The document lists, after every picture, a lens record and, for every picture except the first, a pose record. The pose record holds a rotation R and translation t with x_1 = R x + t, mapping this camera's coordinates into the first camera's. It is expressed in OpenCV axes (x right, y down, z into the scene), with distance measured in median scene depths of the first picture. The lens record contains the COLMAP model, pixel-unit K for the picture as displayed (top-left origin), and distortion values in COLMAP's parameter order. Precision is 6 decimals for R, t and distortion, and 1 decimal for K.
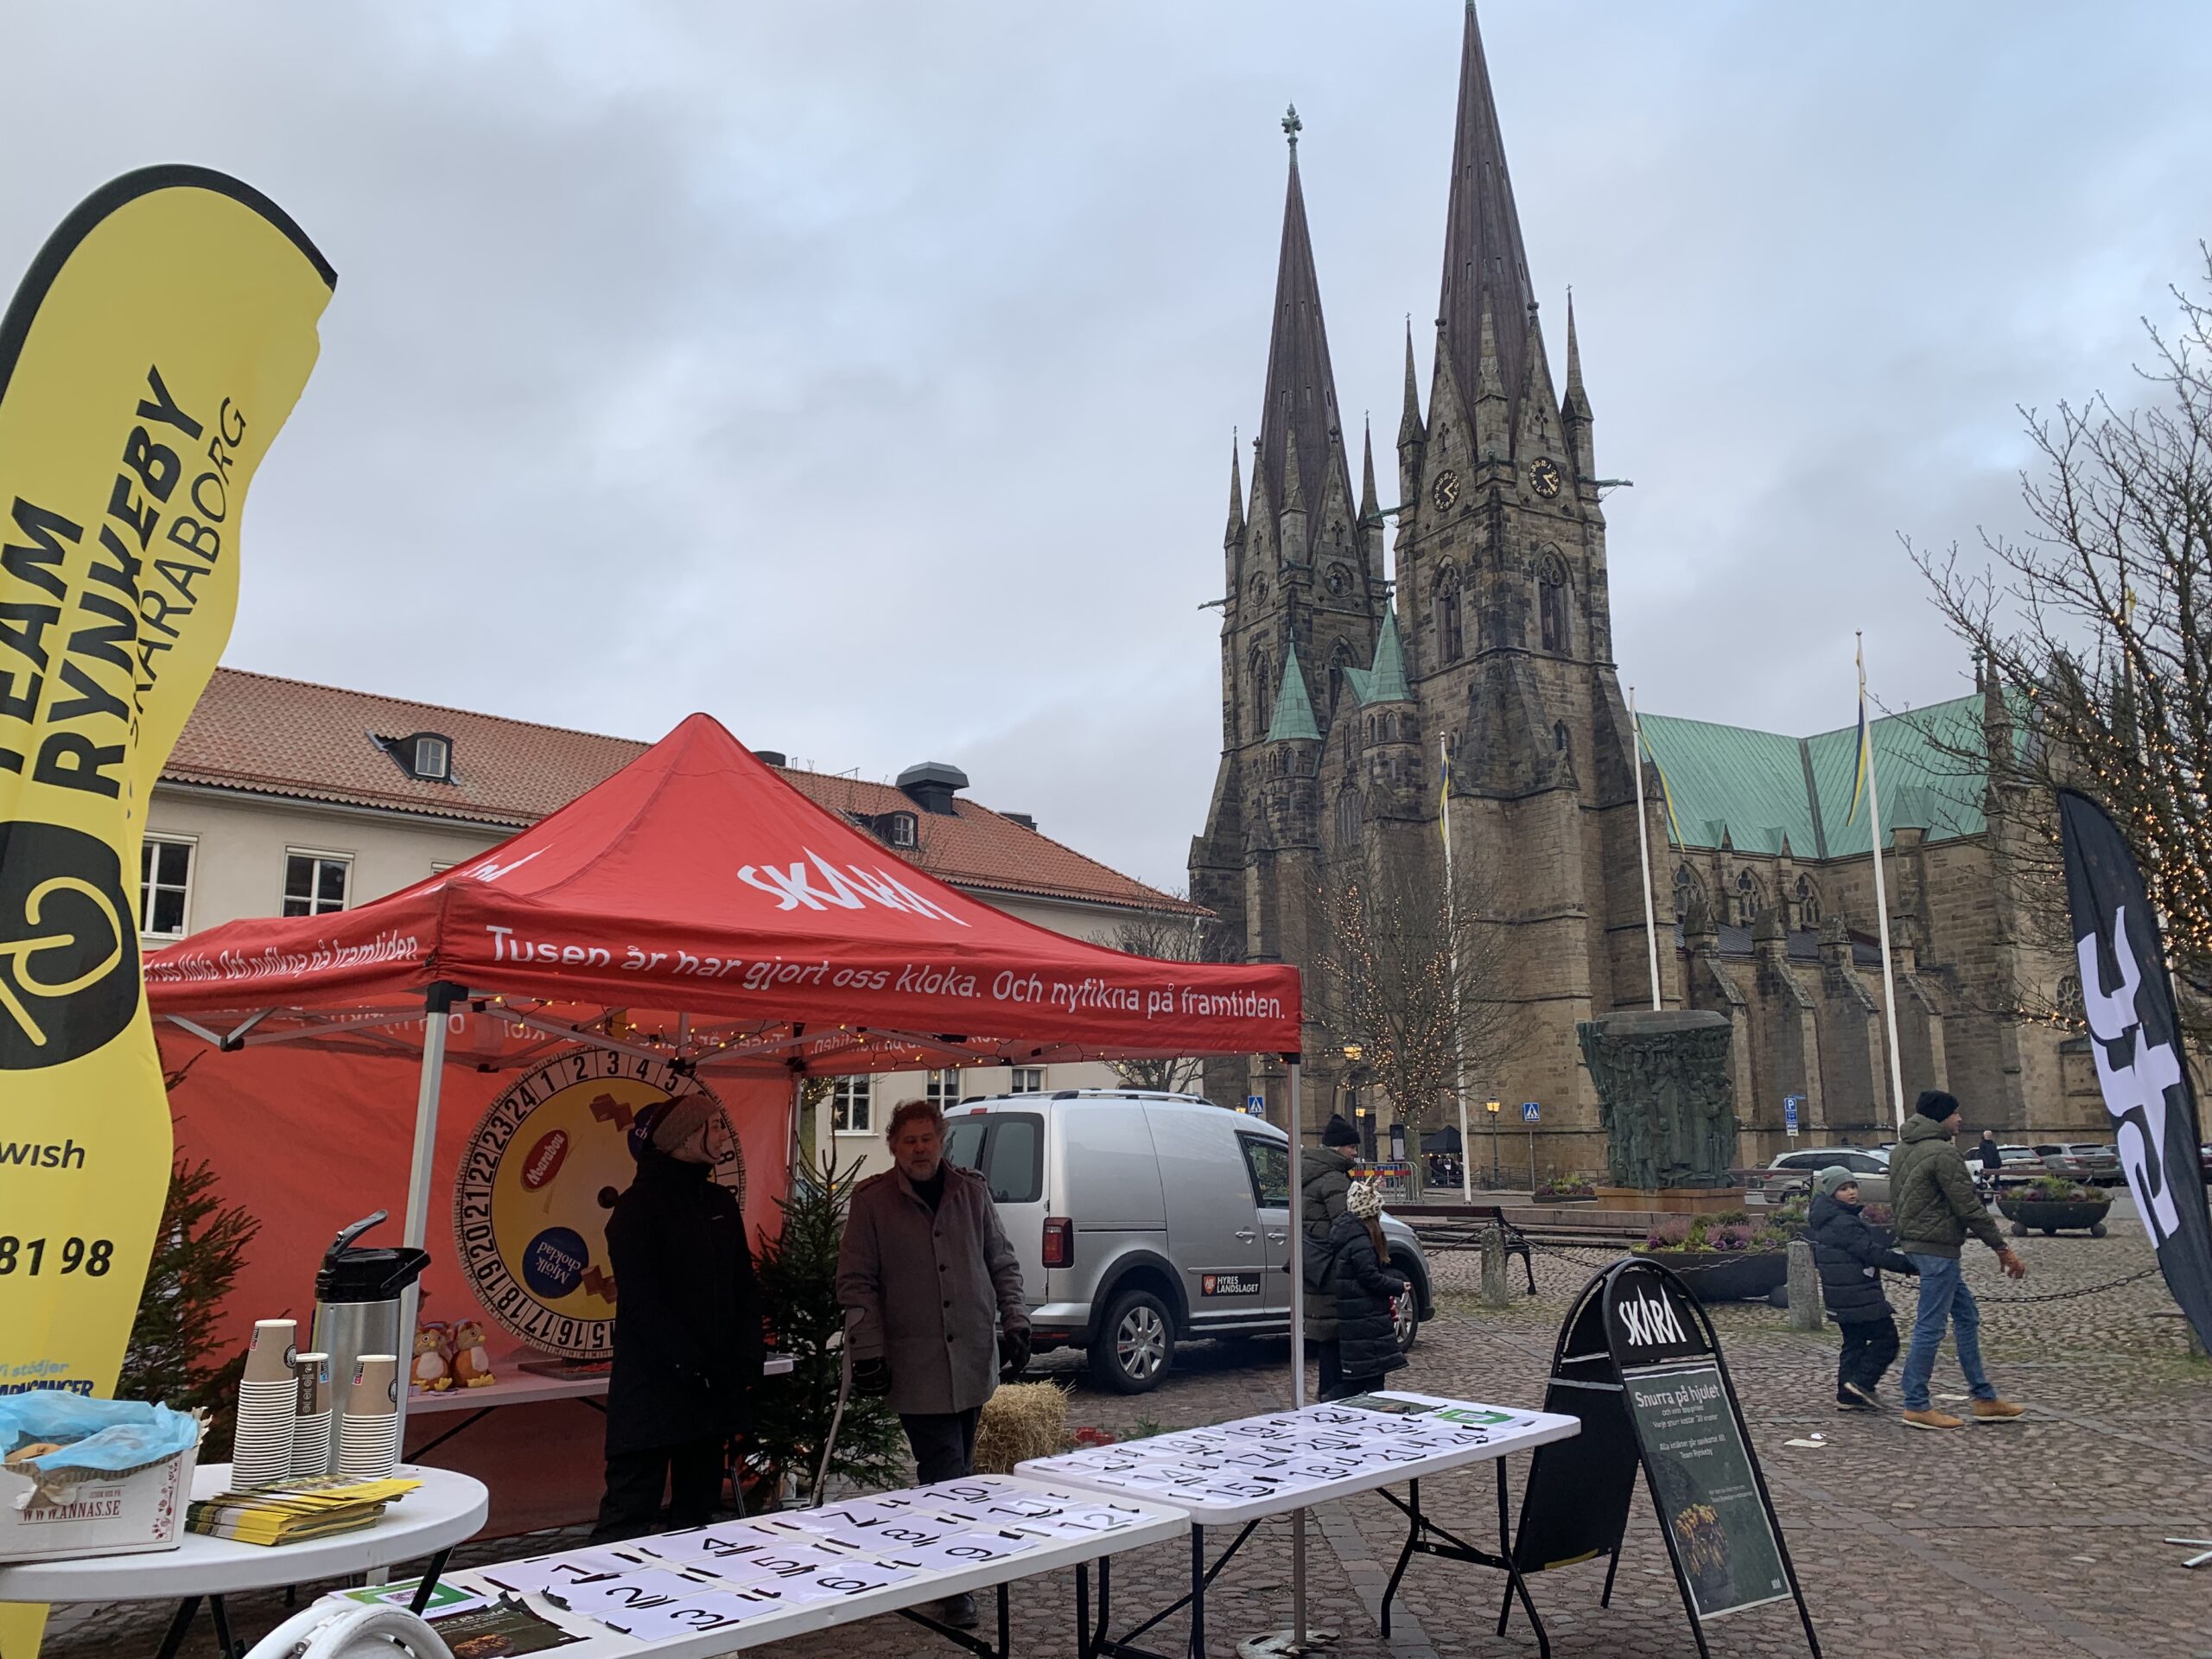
lens RADIAL K [[1594.0, 0, 1051.7], [0, 1594.0, 893.4], [0, 0, 1]] dist [0.080454, -0.306290]
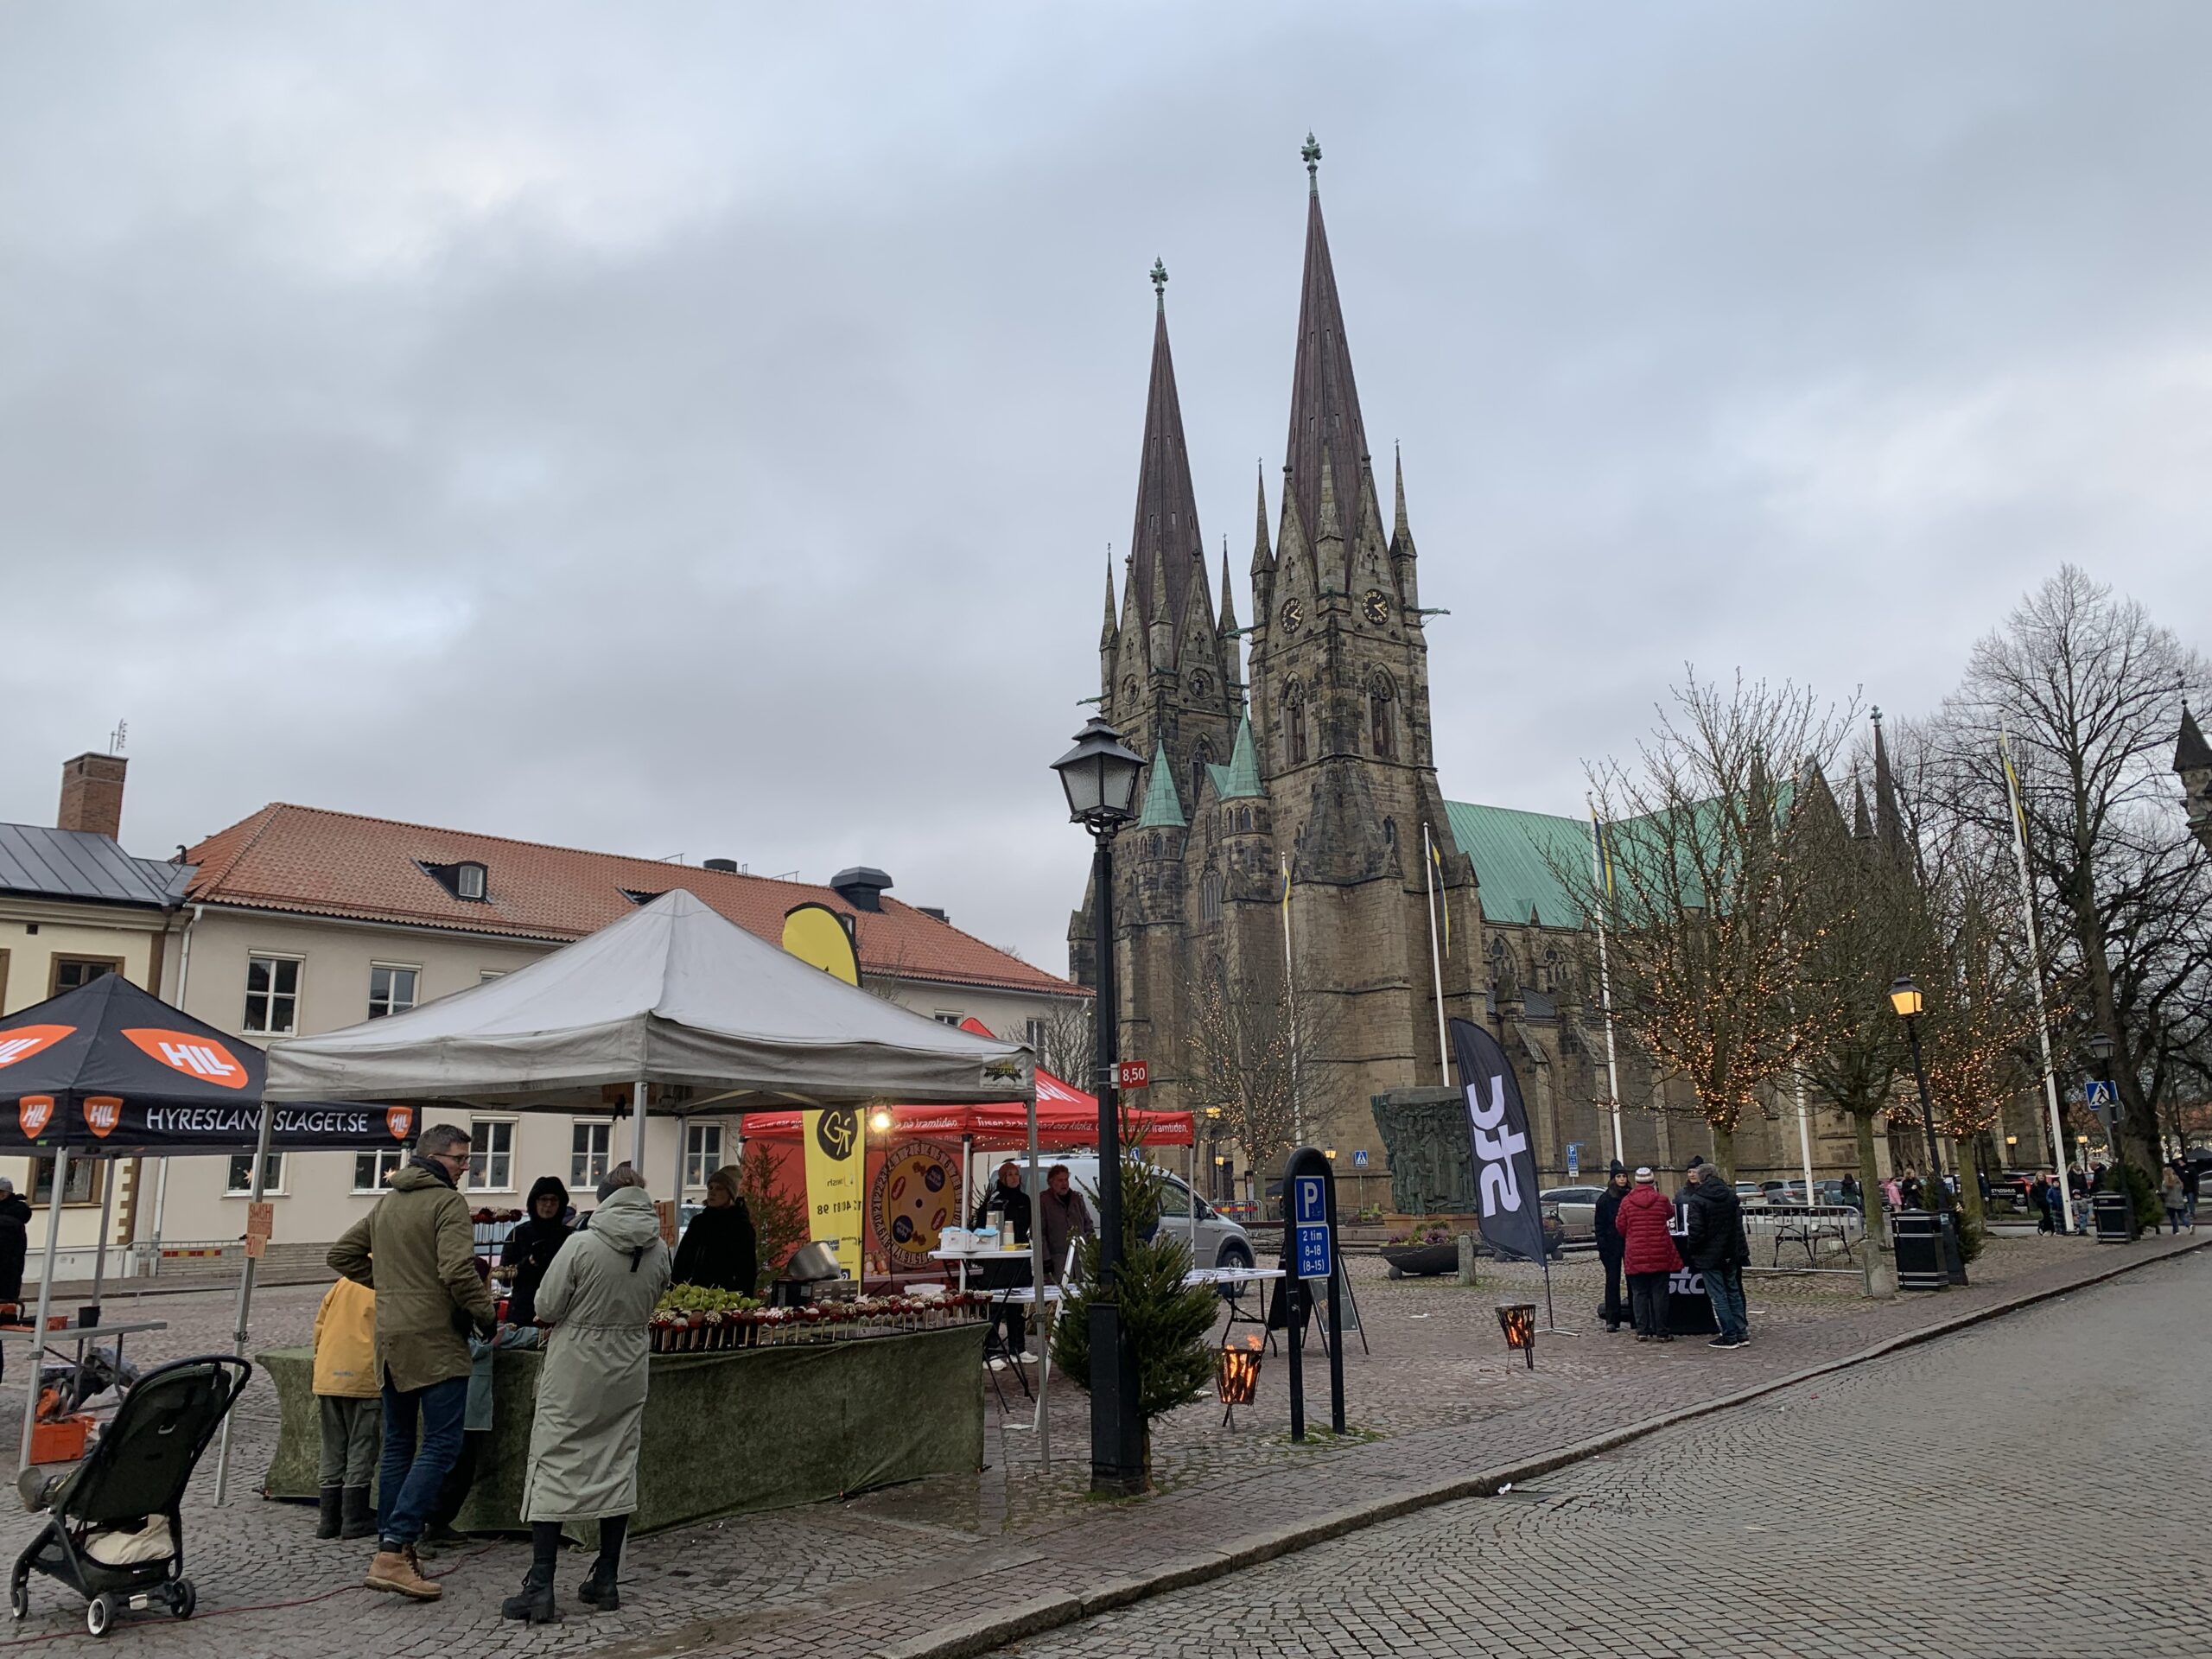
lens RADIAL K [[1676.7, 0, 1106.0], [0, 1676.7, 829.5], [0, 0, 1]] dist [0.056564, -0.061157]
pose [[0.992727, 0.008865, 0.120058, -0.031326], [-0.001706, 0.998221, -0.059600, -0.025027], [-0.120373, 0.058962, 0.990976, -0.175610]]
